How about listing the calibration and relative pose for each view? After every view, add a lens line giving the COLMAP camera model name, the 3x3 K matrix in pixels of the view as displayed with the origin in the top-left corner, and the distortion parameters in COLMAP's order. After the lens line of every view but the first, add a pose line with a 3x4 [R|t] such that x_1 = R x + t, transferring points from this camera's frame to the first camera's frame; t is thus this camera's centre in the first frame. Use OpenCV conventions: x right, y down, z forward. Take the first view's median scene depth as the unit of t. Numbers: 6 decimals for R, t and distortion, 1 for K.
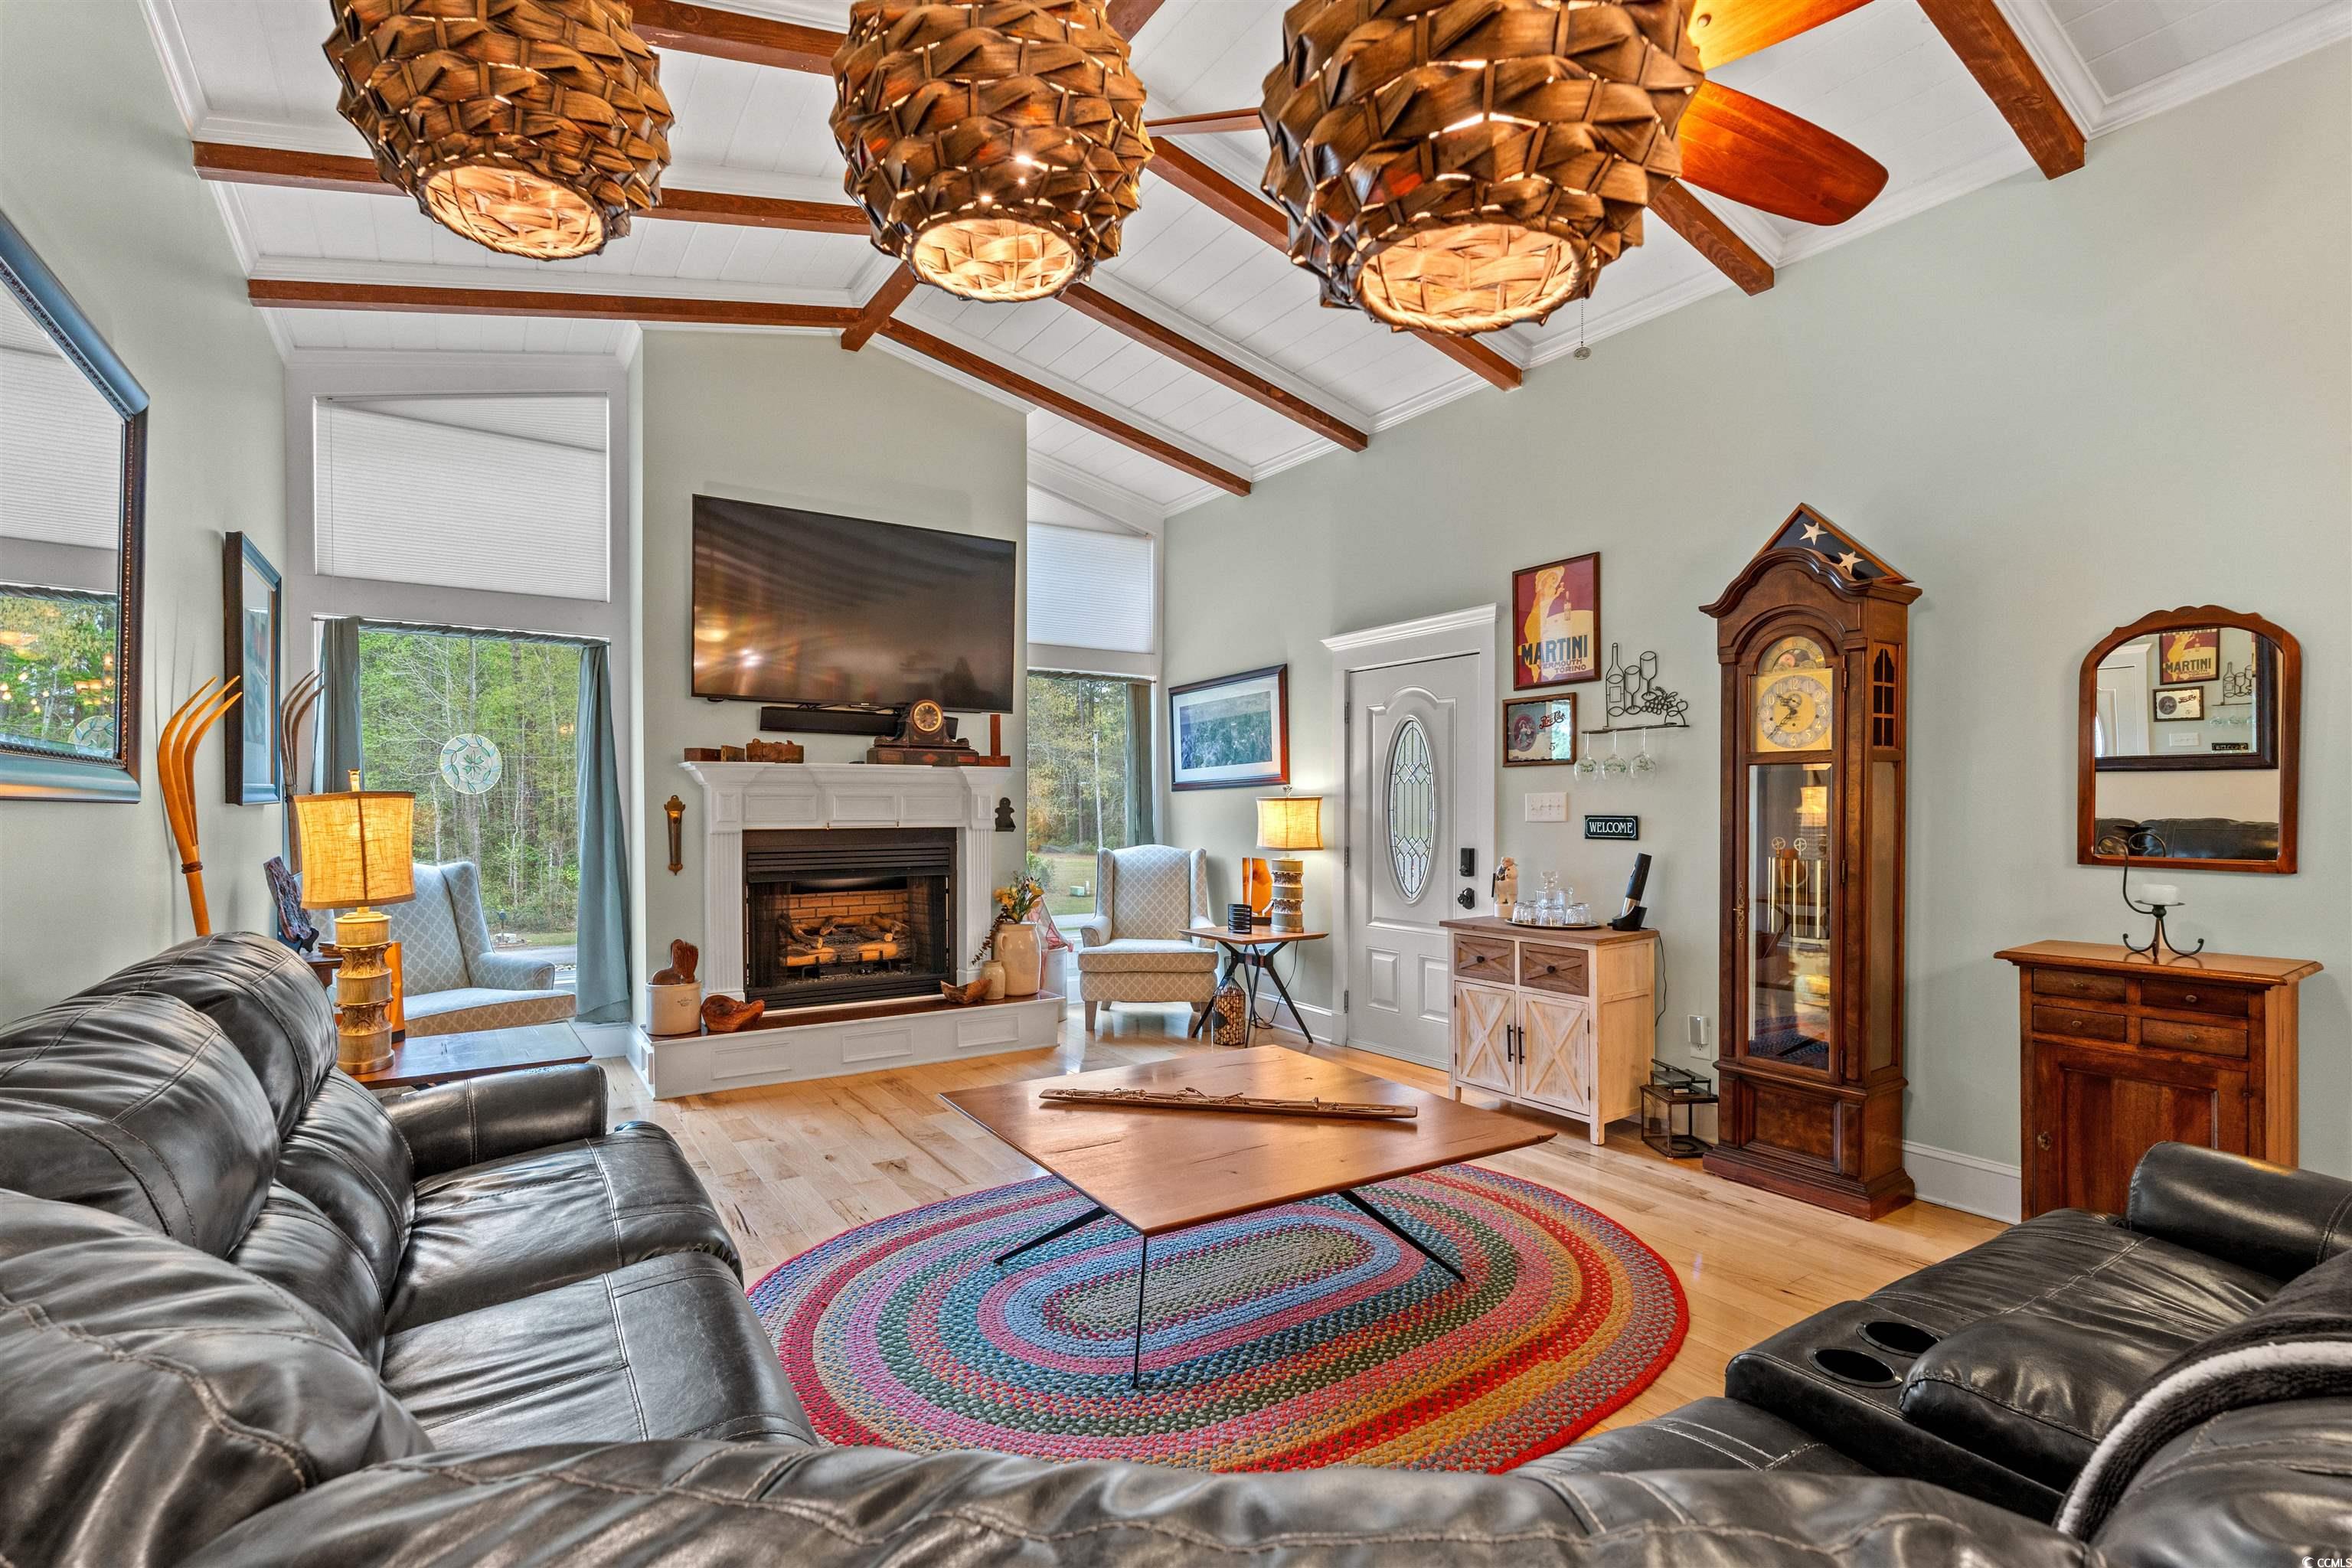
lens RADIAL K [[1090.3, 0, 1154.7], [0, 1090.3, 806.9], [0, 0, 1]] dist [0.001179, -0.000603]
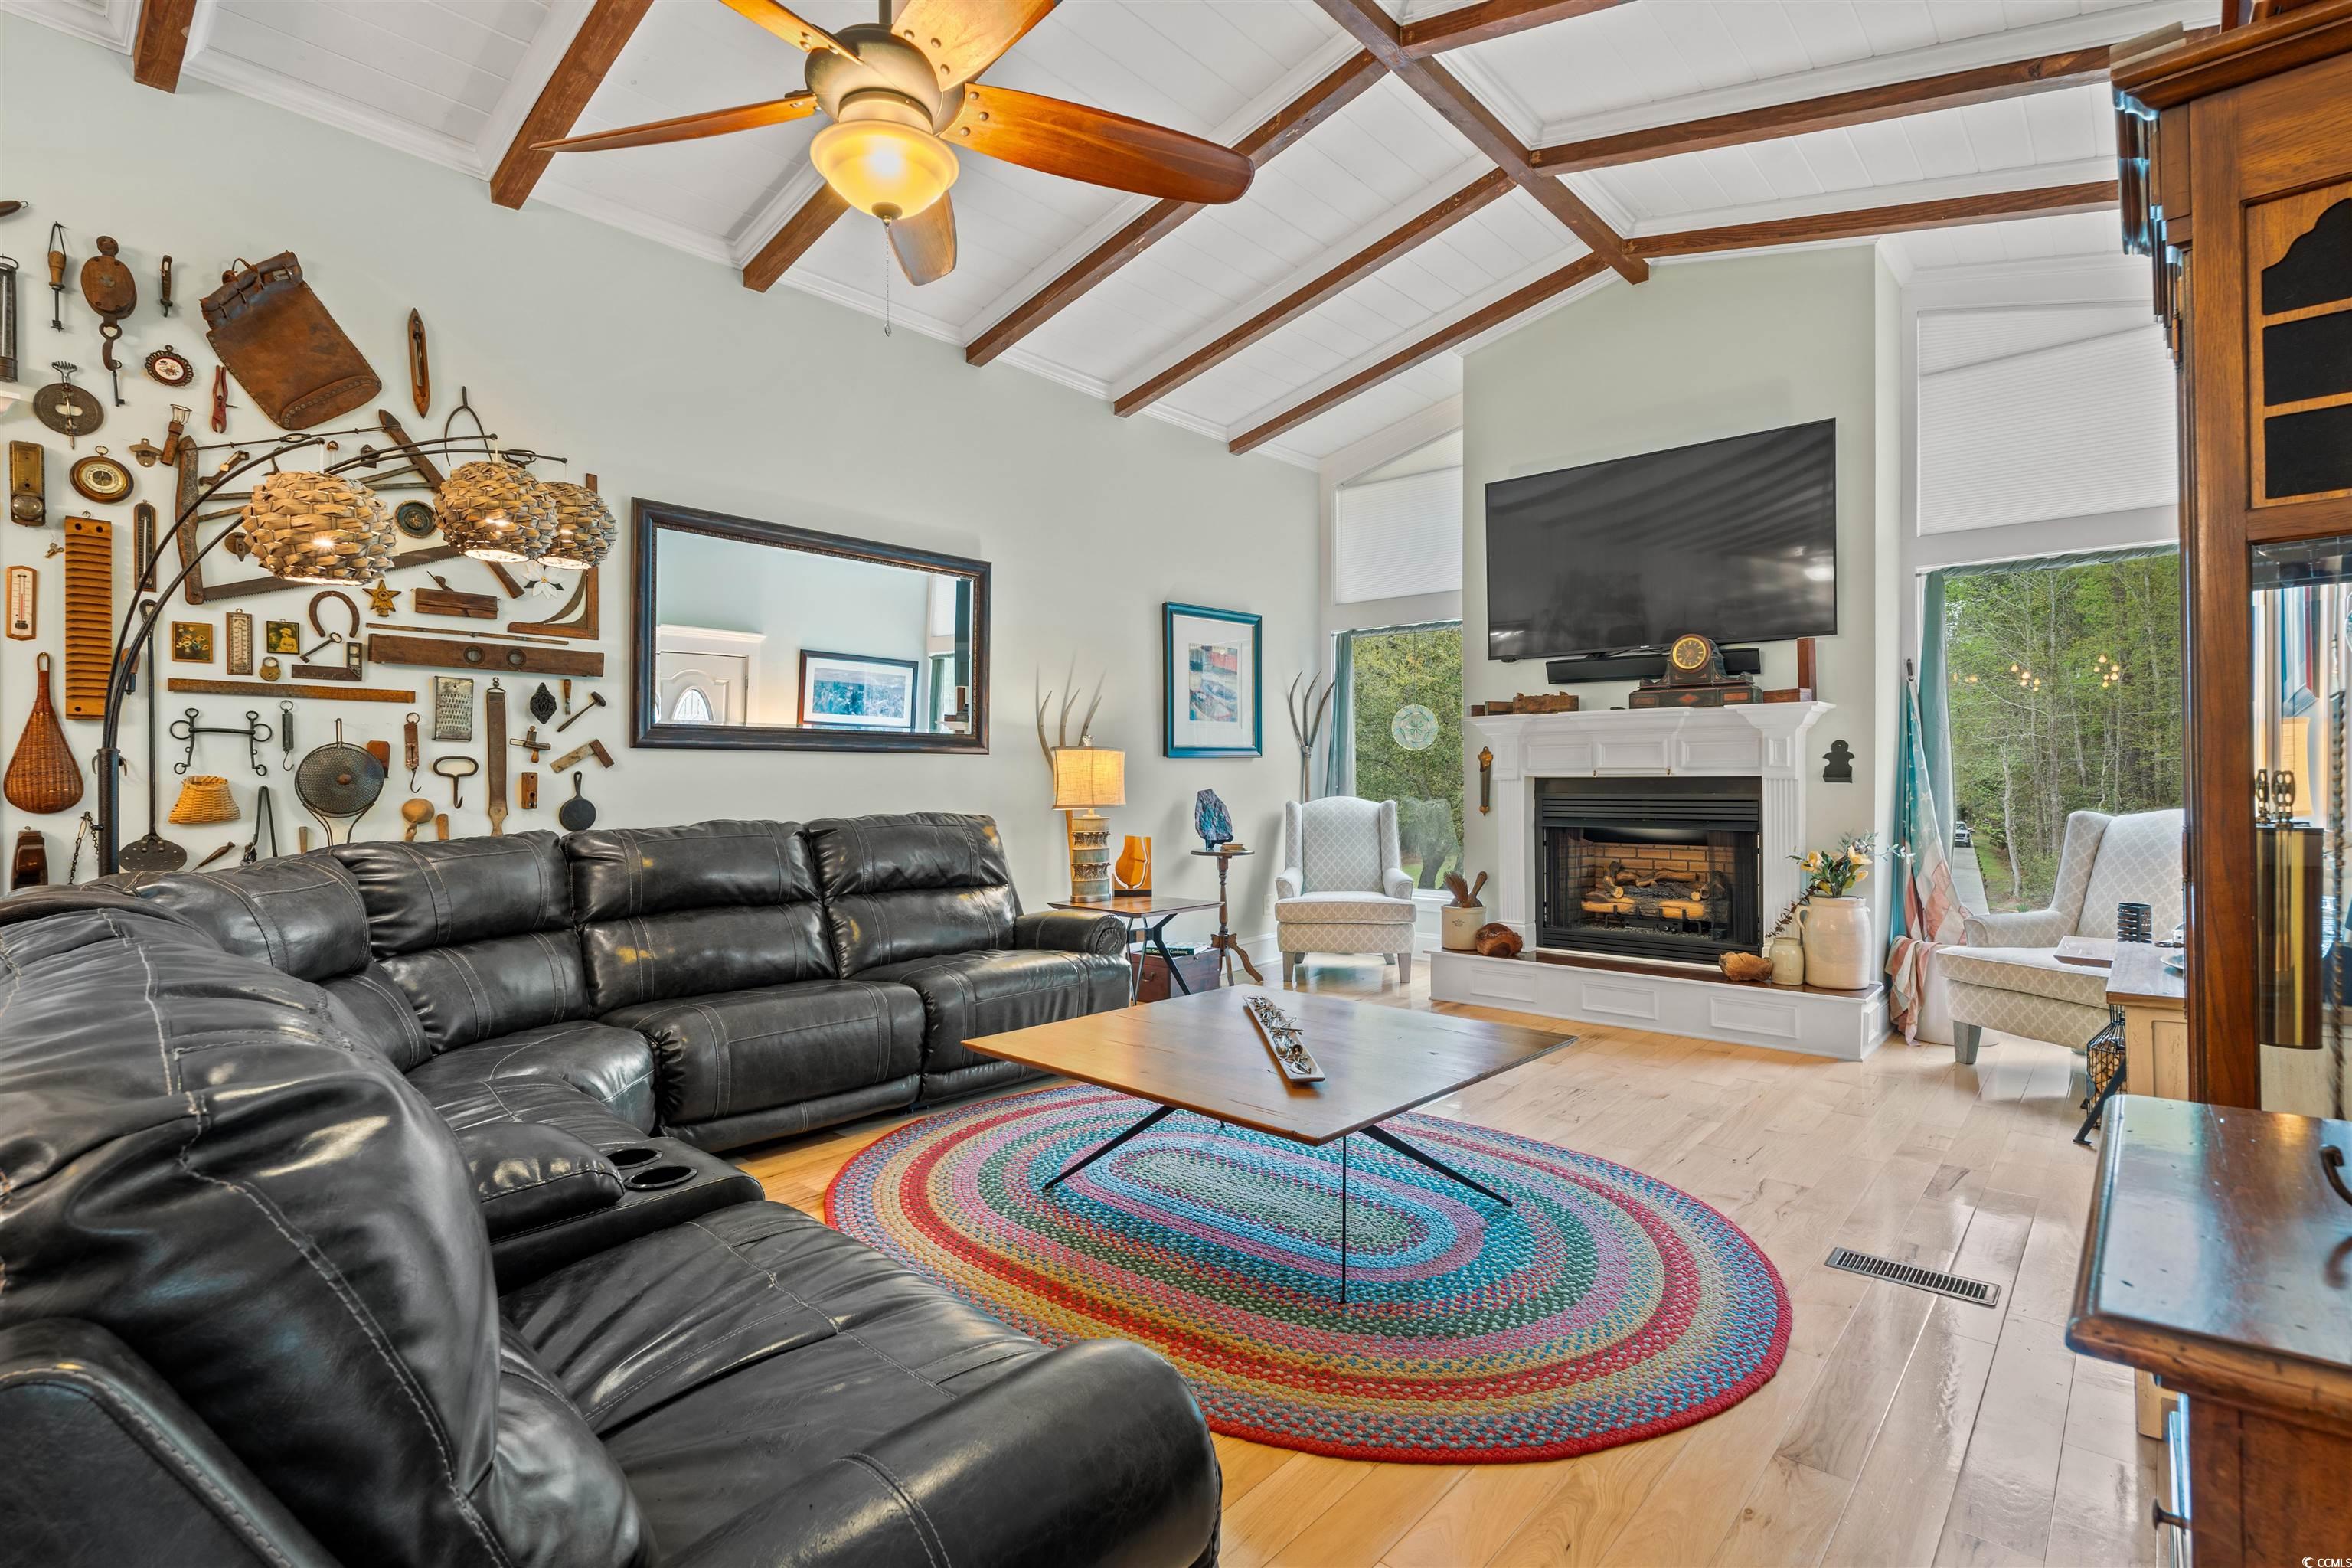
lens RADIAL K [[1090.3, 0, 1169.5], [0, 1090.3, 777.5], [0, 0, 1]] dist [0.001179, -0.000603]
pose [[0.267690, 0.000017, -0.963505, 0.557860], [0.003627, 0.999993, 0.001026, 0.018302], [0.963498, -0.003769, 0.267688, 0.348952]]
